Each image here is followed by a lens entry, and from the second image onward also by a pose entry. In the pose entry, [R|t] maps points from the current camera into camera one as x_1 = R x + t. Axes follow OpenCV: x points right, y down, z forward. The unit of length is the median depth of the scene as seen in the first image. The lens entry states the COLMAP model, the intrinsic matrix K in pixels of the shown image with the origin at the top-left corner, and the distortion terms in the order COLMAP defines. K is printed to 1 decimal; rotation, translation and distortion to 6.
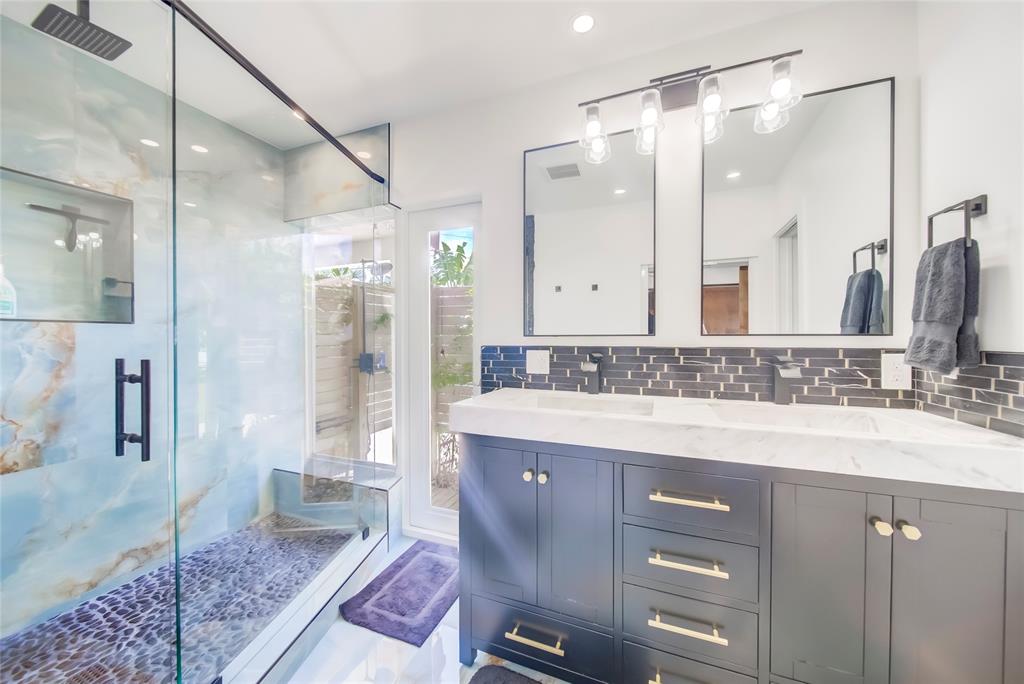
lens RADIAL K [[374.8, 0, 510.1], [0, 374.8, 340.5], [0, 0, 1]] dist [-0.003922, -0.000974]
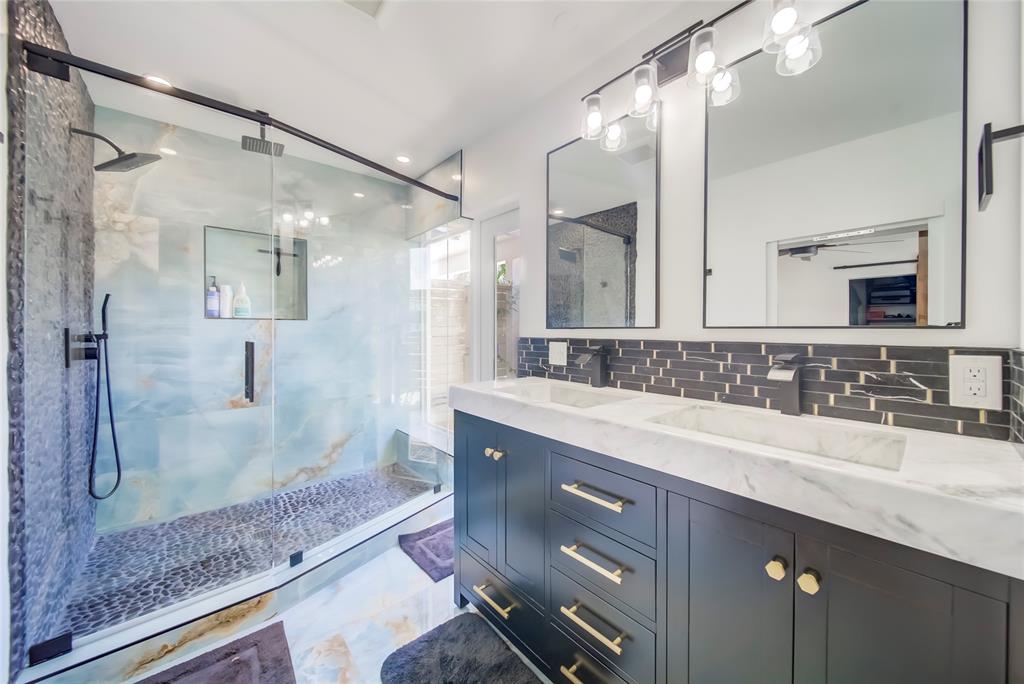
lens RADIAL K [[374.8, 0, 512.8], [0, 374.8, 332.9], [0, 0, 1]] dist [-0.003922, -0.000974]
pose [[0.890454, 0.006829, -0.455021, 0.486799], [-0.007386, 0.999973, 0.000554, 0.000719], [0.455013, 0.002867, 0.890480, 0.018599]]
